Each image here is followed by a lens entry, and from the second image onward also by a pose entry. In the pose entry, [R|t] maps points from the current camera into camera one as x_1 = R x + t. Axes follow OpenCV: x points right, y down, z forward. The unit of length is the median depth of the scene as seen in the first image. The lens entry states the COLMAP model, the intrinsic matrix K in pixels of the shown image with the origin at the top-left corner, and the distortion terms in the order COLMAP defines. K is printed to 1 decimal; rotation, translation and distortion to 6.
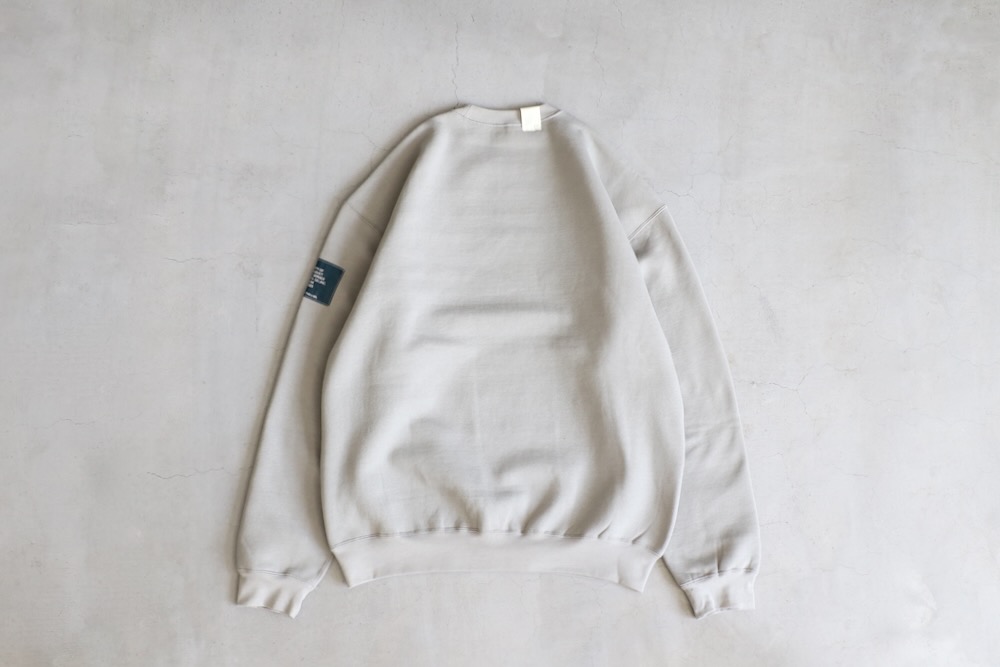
lens RADIAL K [[1110.1, 0, 497.7], [0, 1110.1, 332.1], [0, 0, 1]] dist [-0.092168, 0.000000]
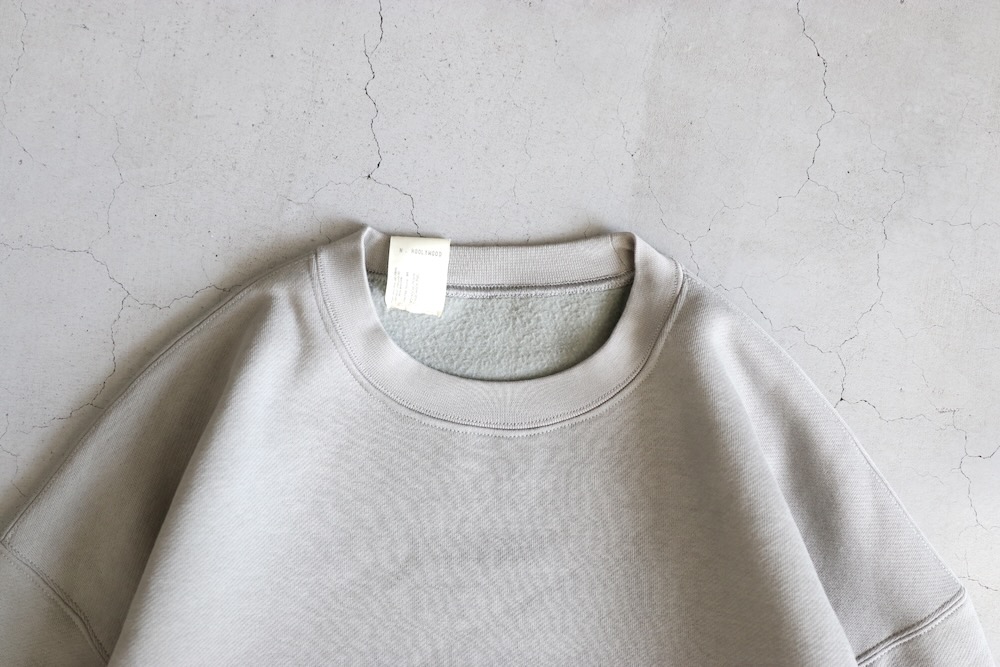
lens RADIAL K [[1110.1, 0, 491.9], [0, 1110.1, 338.6], [0, 0, 1]] dist [-0.092168, 0.000000]
pose [[0.999694, 0.020334, 0.014084, -0.007004], [-0.021499, 0.995870, 0.088203, -0.186977], [-0.012232, -0.088479, 0.996003, 0.683200]]
